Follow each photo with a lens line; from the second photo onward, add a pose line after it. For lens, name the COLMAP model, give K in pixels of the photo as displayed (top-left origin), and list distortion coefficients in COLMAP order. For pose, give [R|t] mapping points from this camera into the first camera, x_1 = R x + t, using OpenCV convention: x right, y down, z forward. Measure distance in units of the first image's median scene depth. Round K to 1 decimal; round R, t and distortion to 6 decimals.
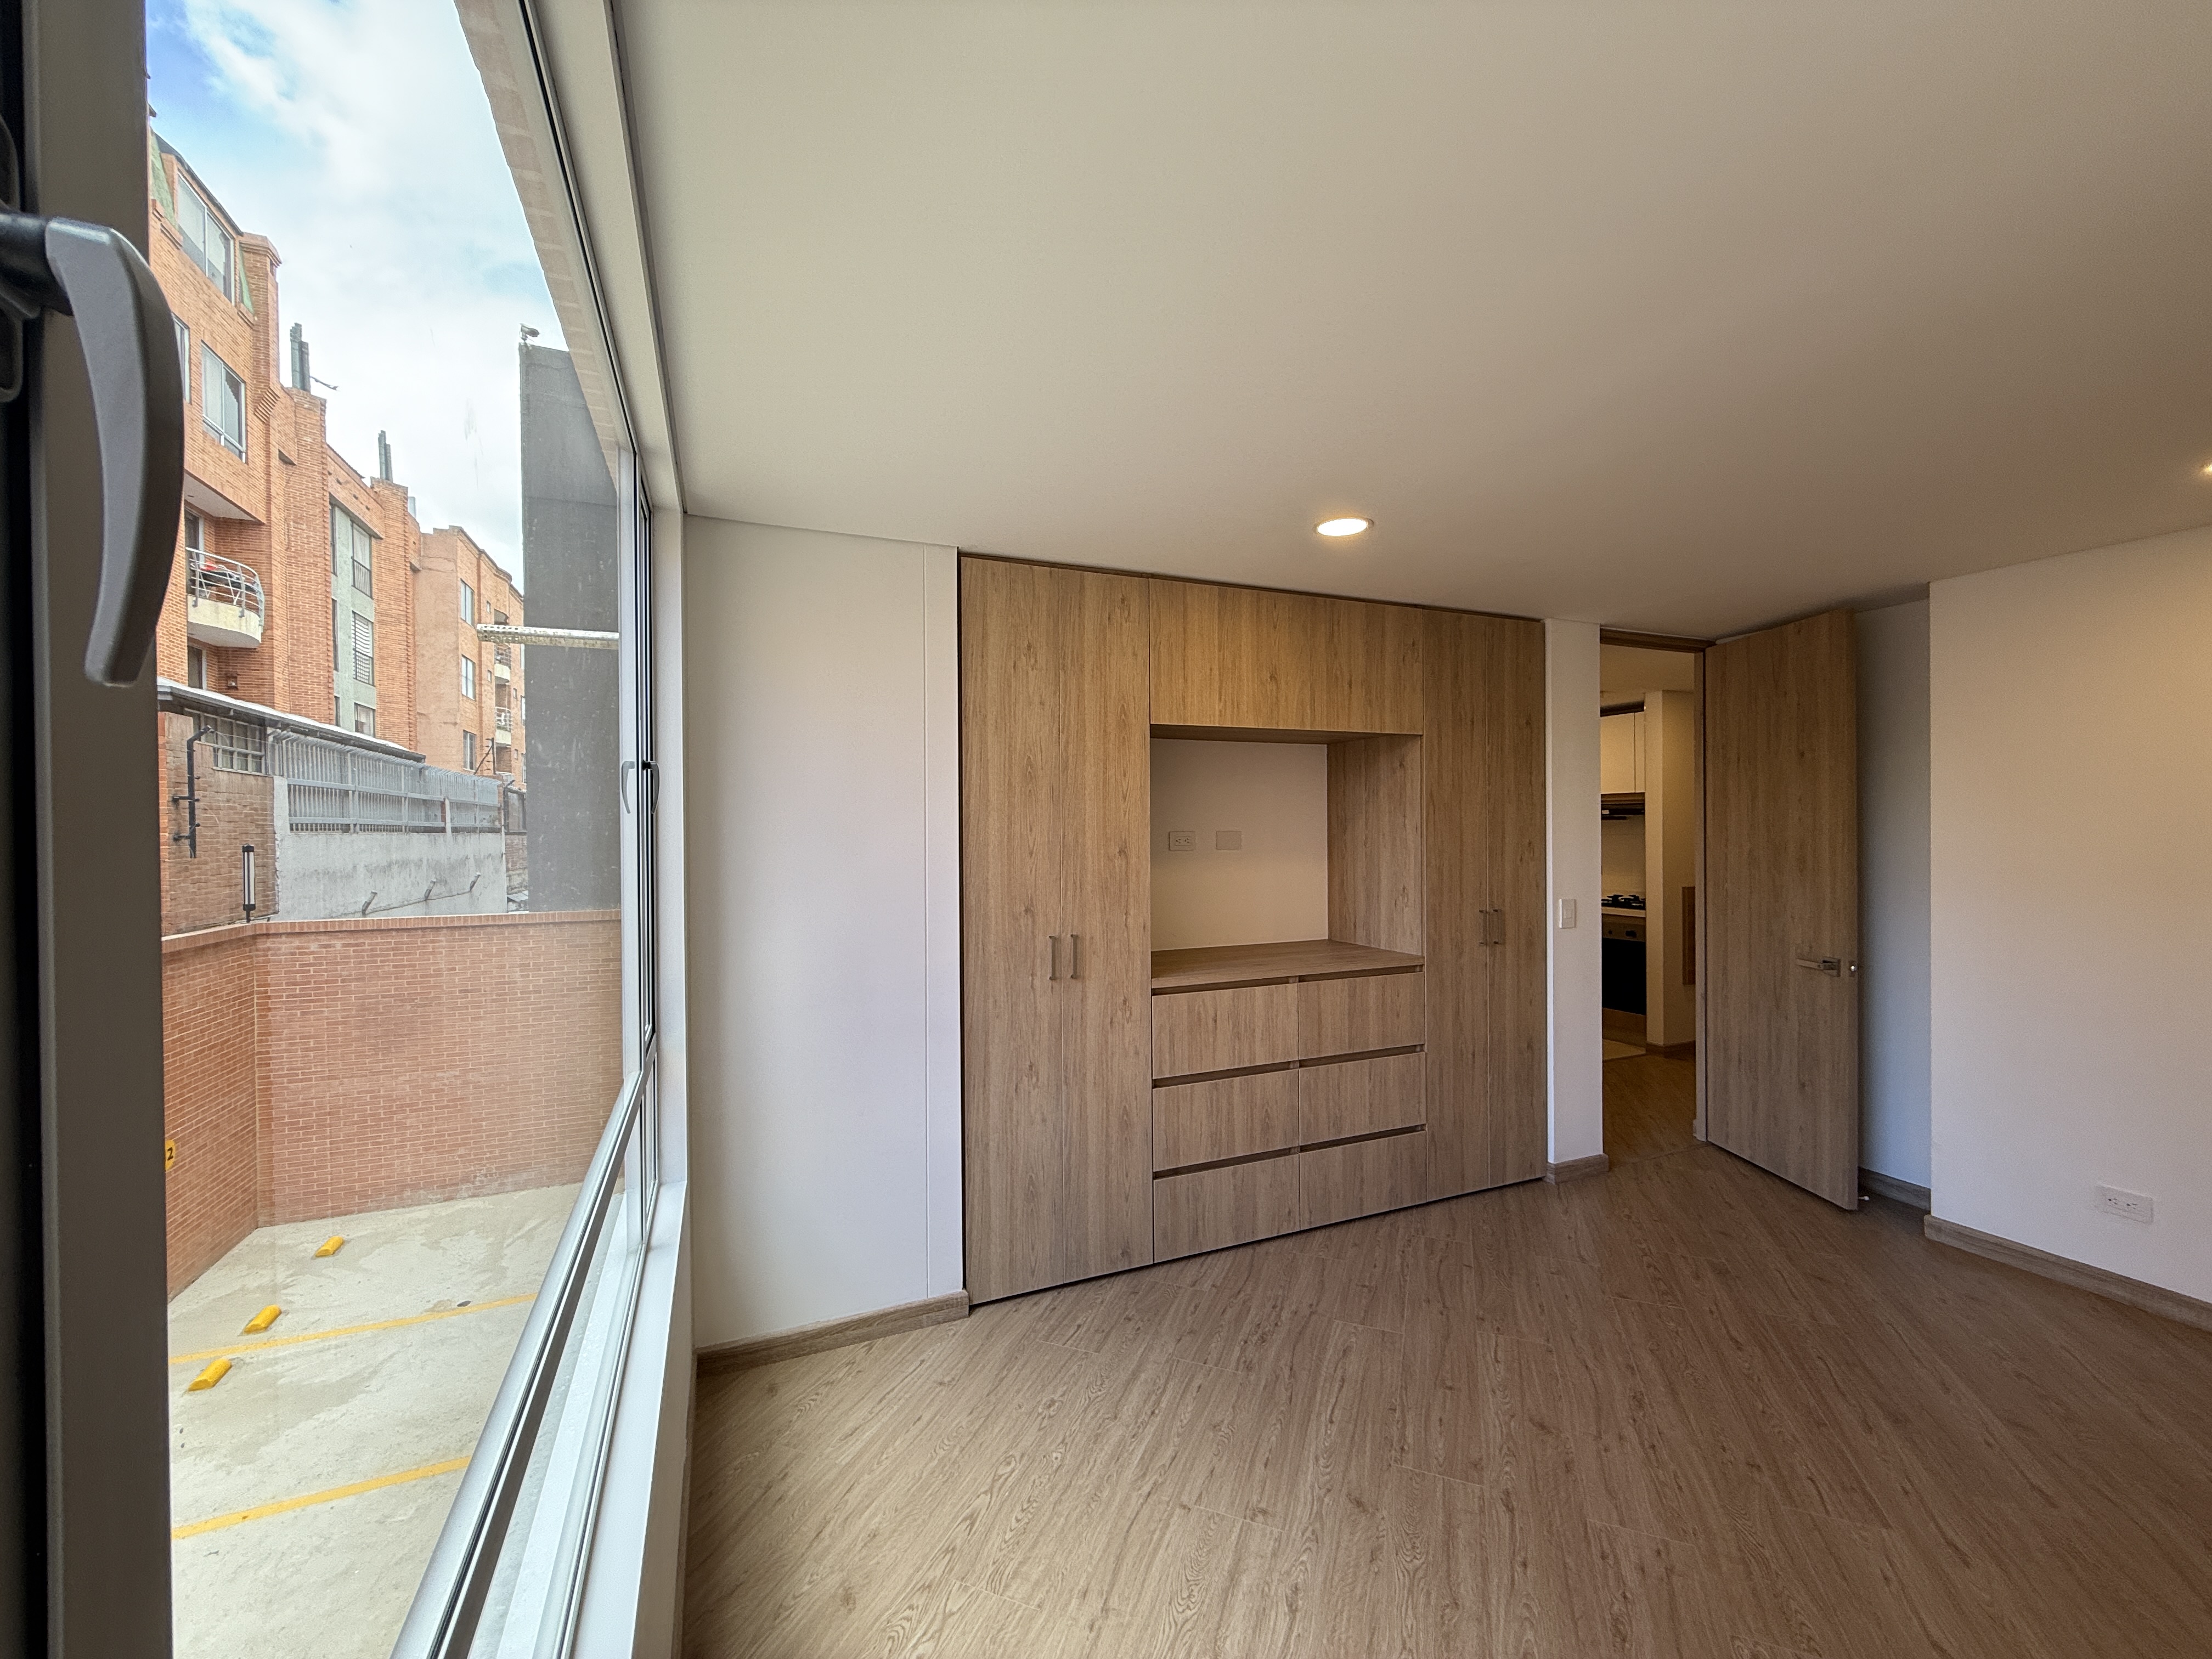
lens RADIAL K [[880.0, 0, 1103.0], [0, 880.0, 834.0], [0, 0, 1]] dist [-0.000332, -0.000540]
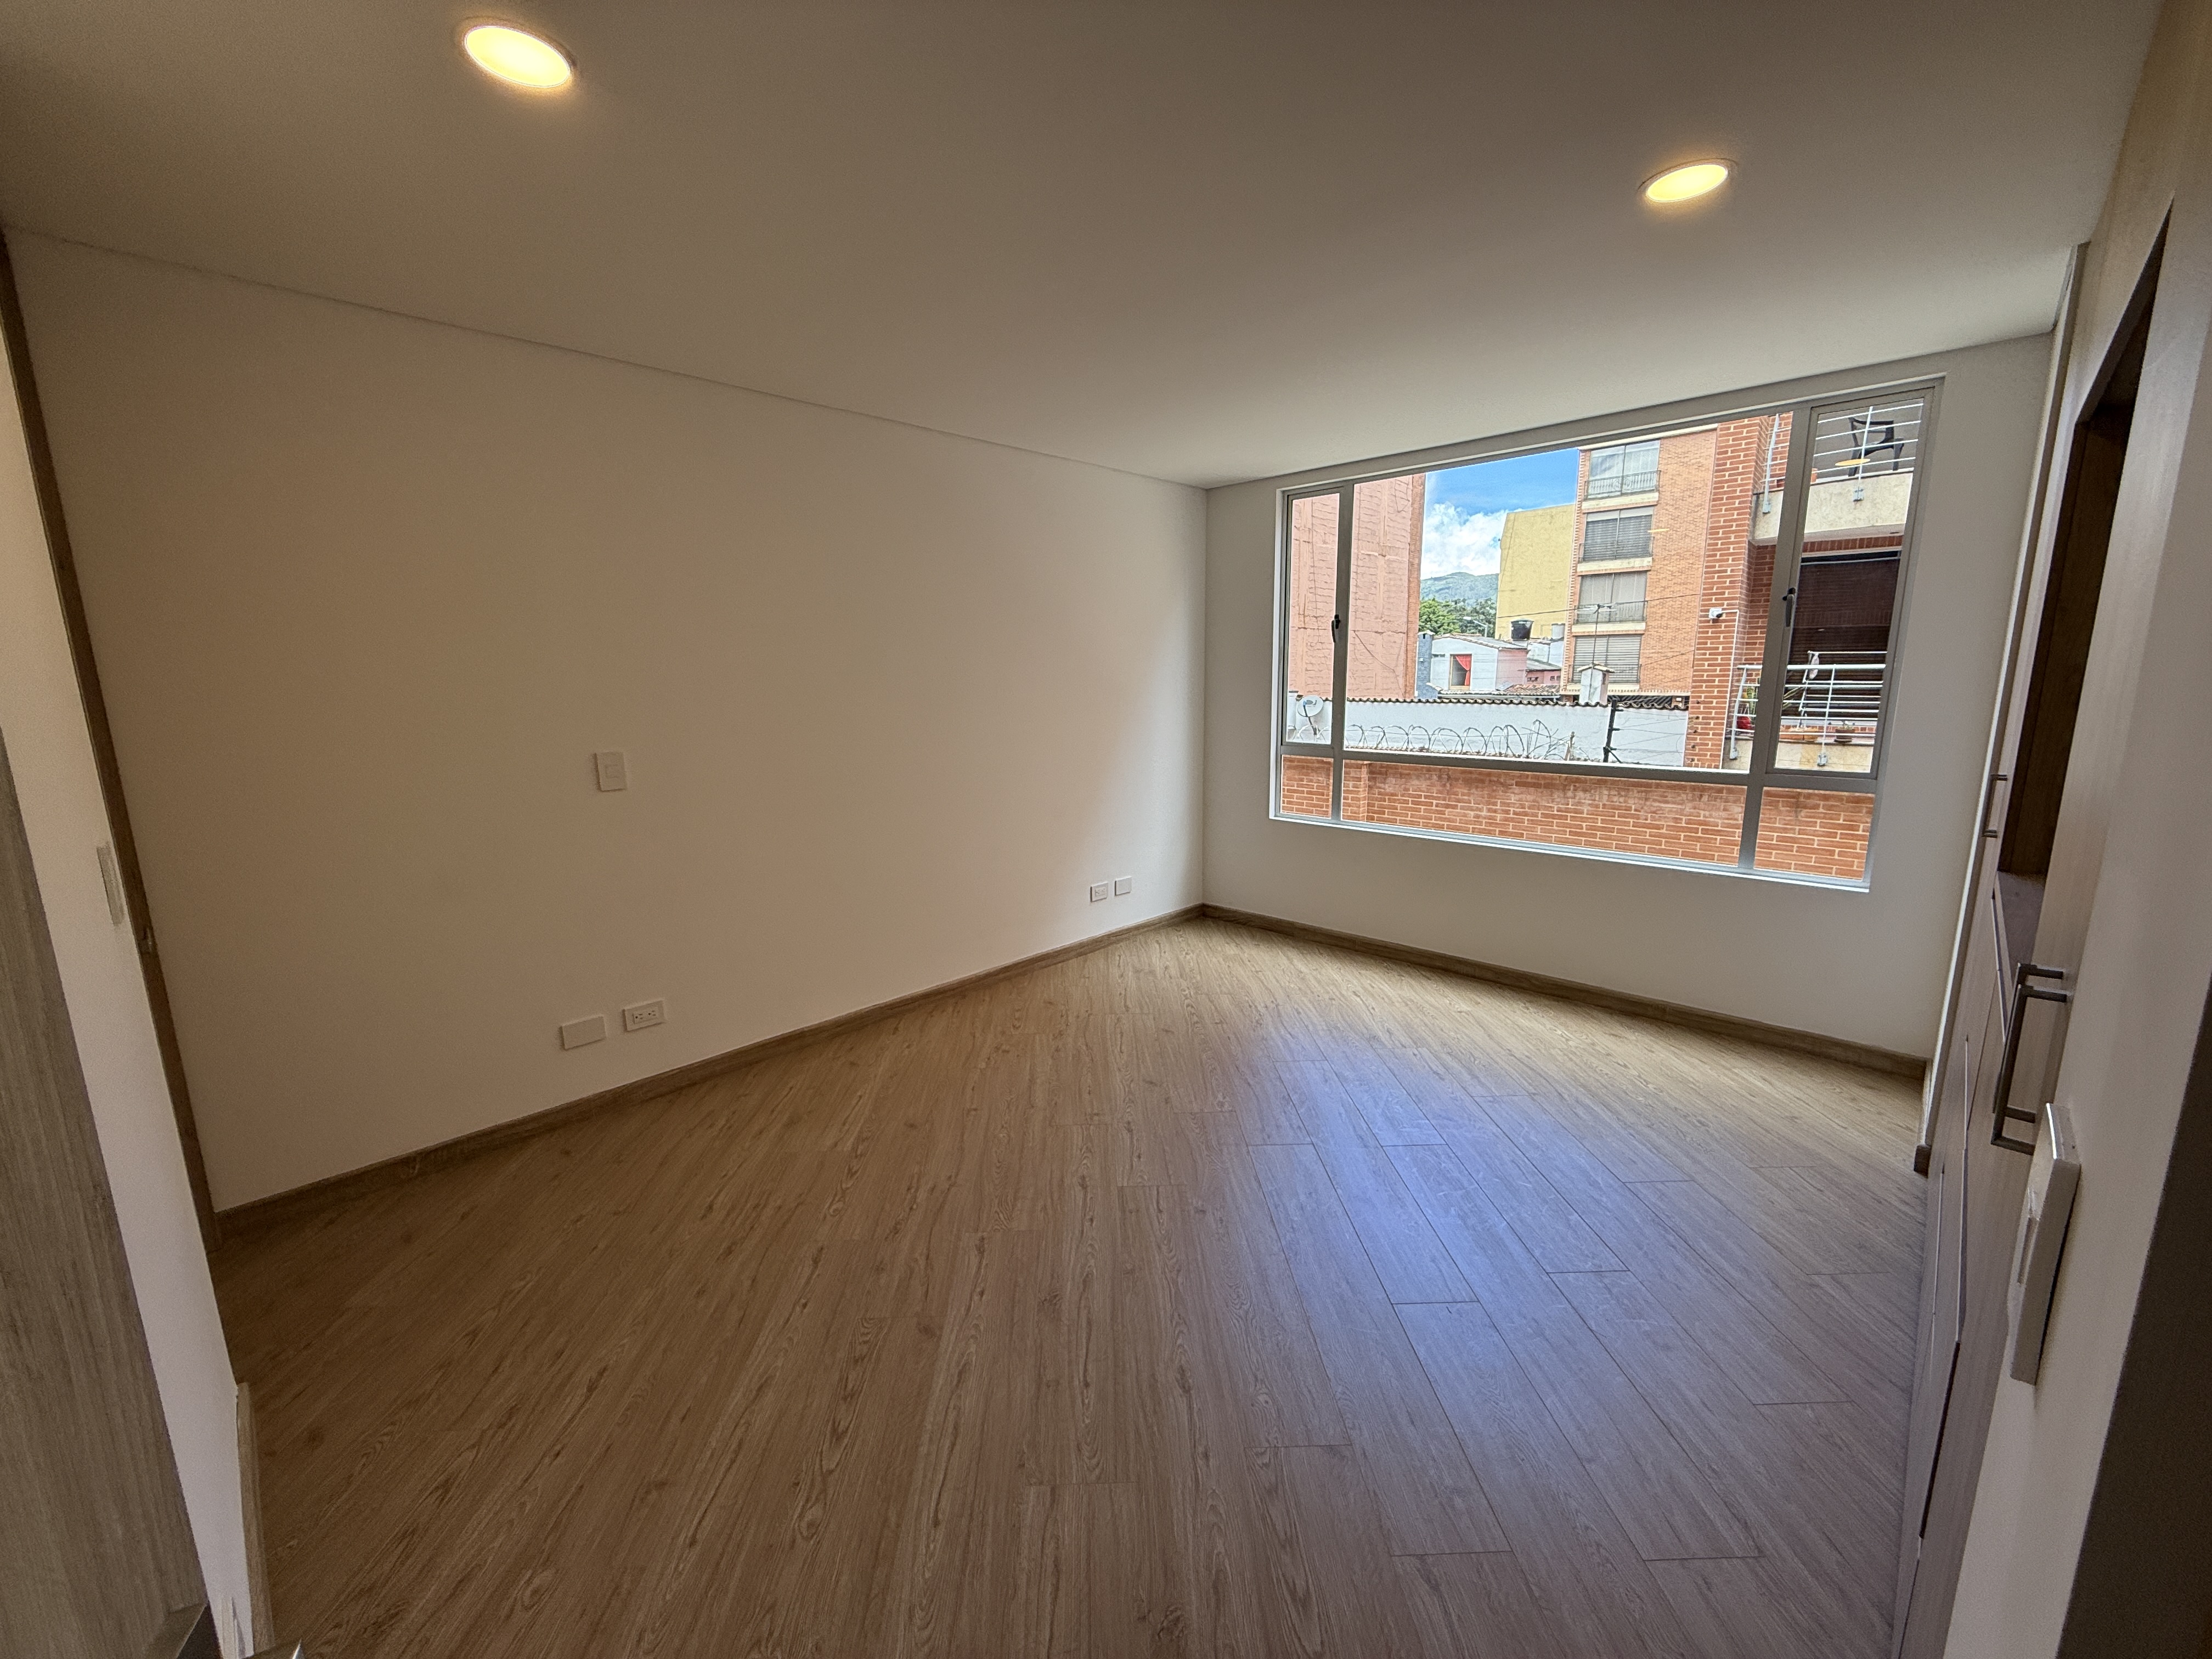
lens RADIAL K [[880.0, 0, 1103.0], [0, 880.0, 834.0], [0, 0, 1]] dist [-0.000332, -0.000540]
pose [[-0.920676, 0.090324, -0.379734, 0.857654], [0.016870, 0.981156, 0.192479, 0.011467], [0.389964, 0.170804, -0.904850, 1.307785]]
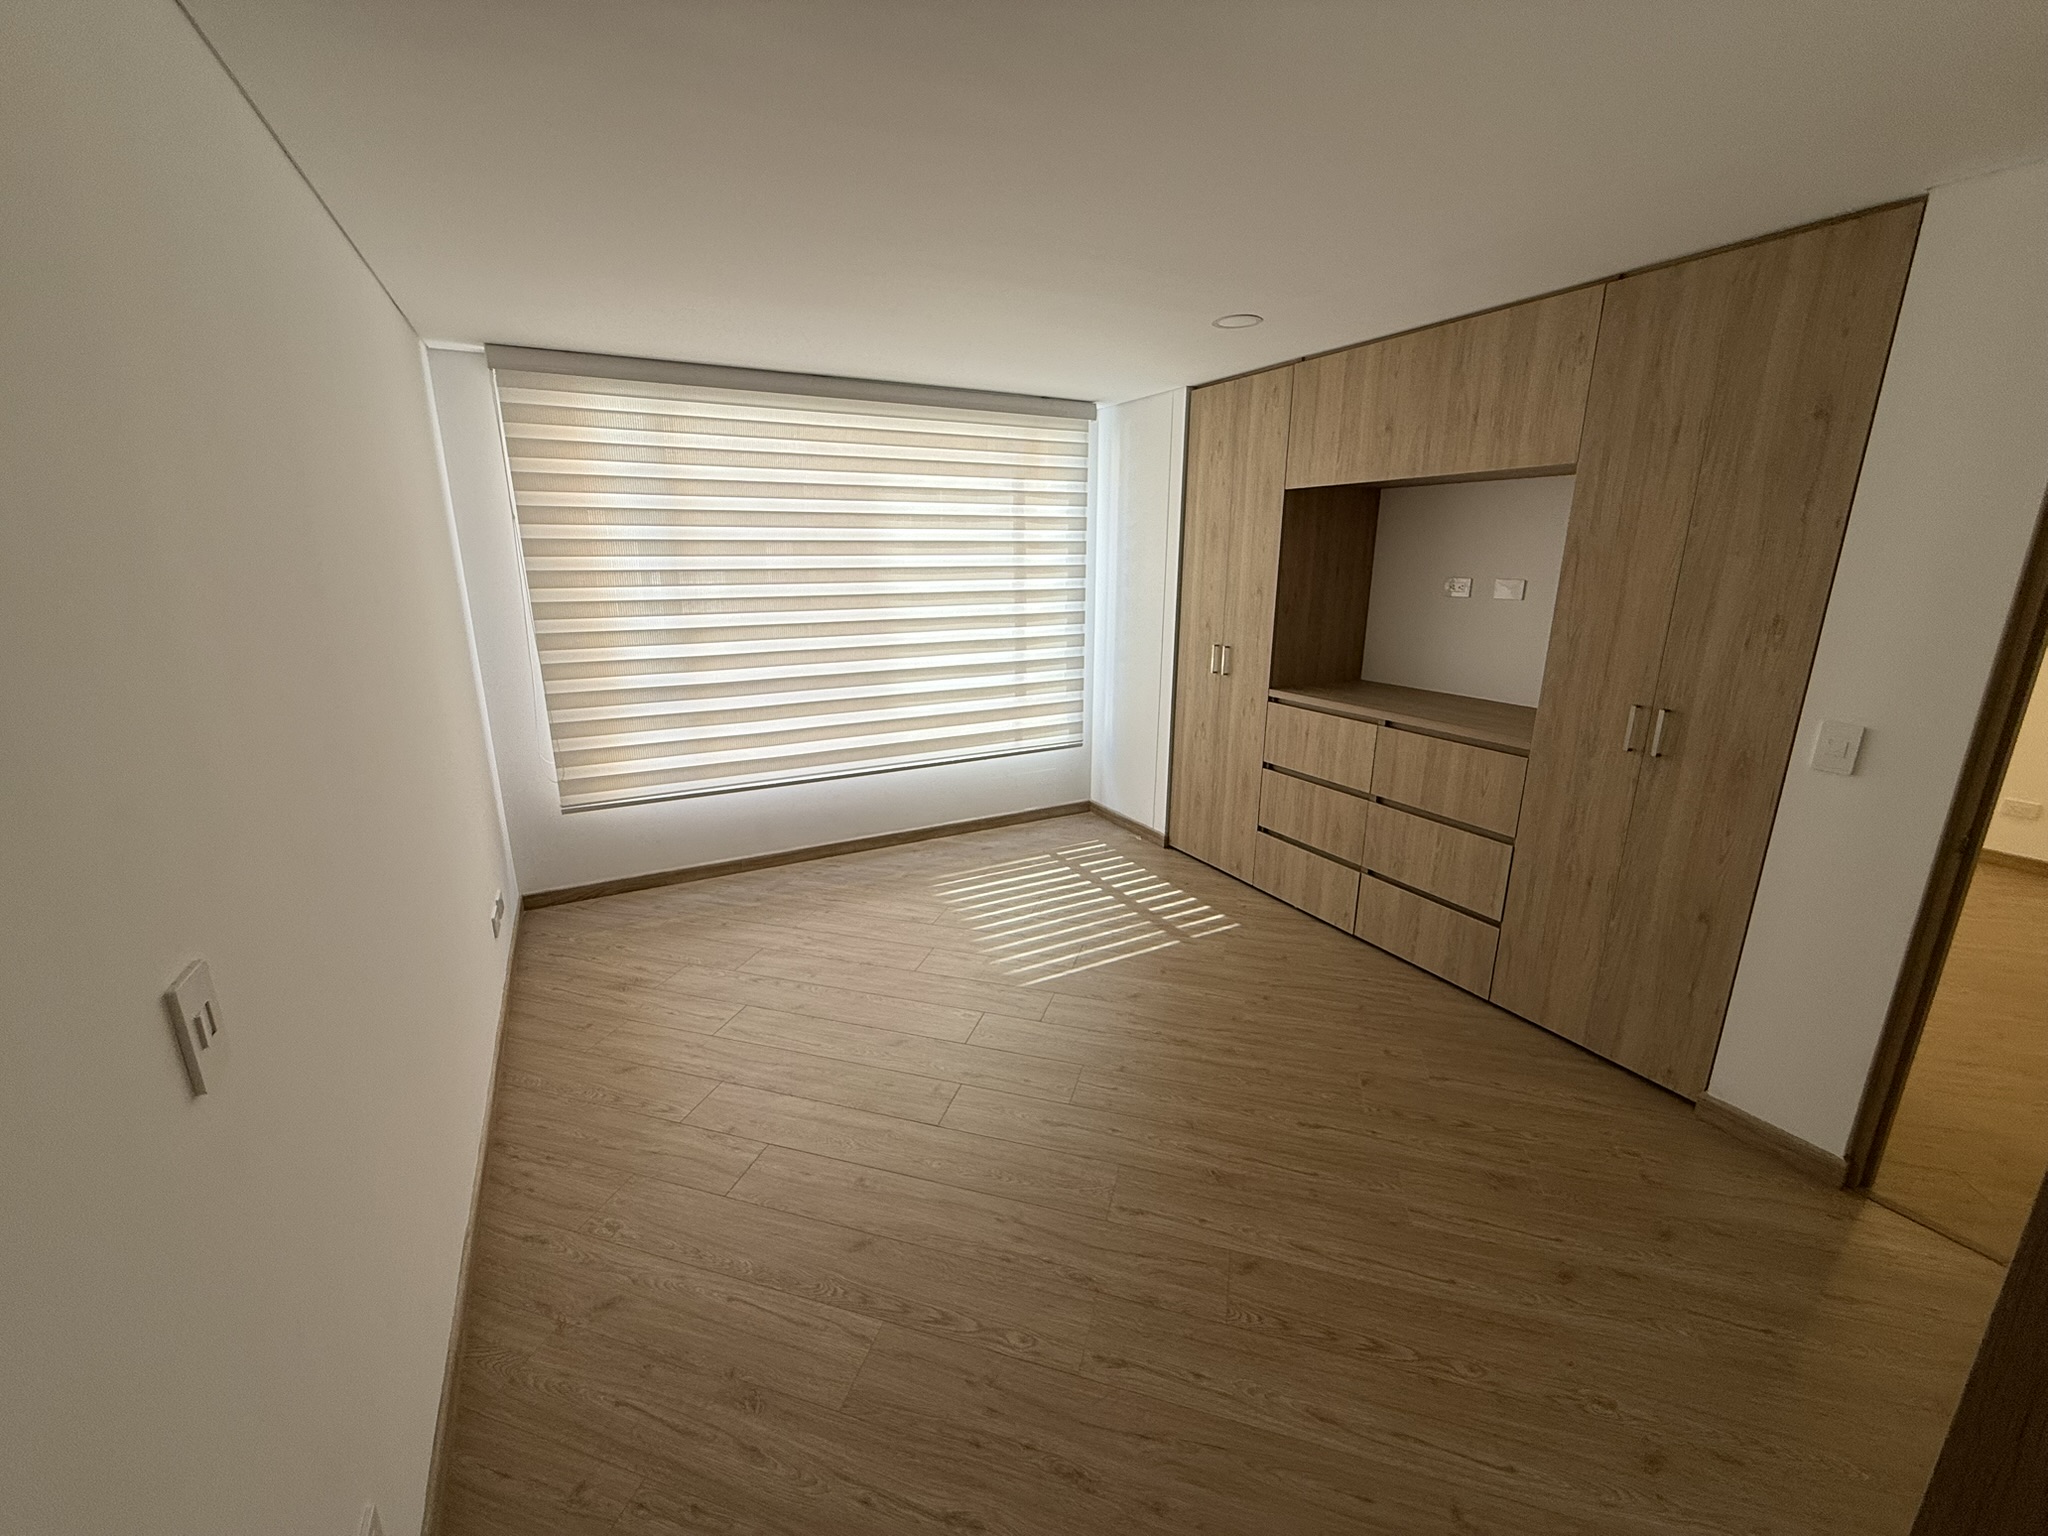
lens RADIAL K [[816.4, 0, 1017.6], [0, 816.4, 766.6], [0, 0, 1]] dist [-0.002817, 0.000237]
pose [[0.088884, 0.263544, -0.960544, 1.252957], [-0.006205, 0.964489, 0.264052, -0.047572], [0.996023, -0.017510, 0.087363, 0.506845]]
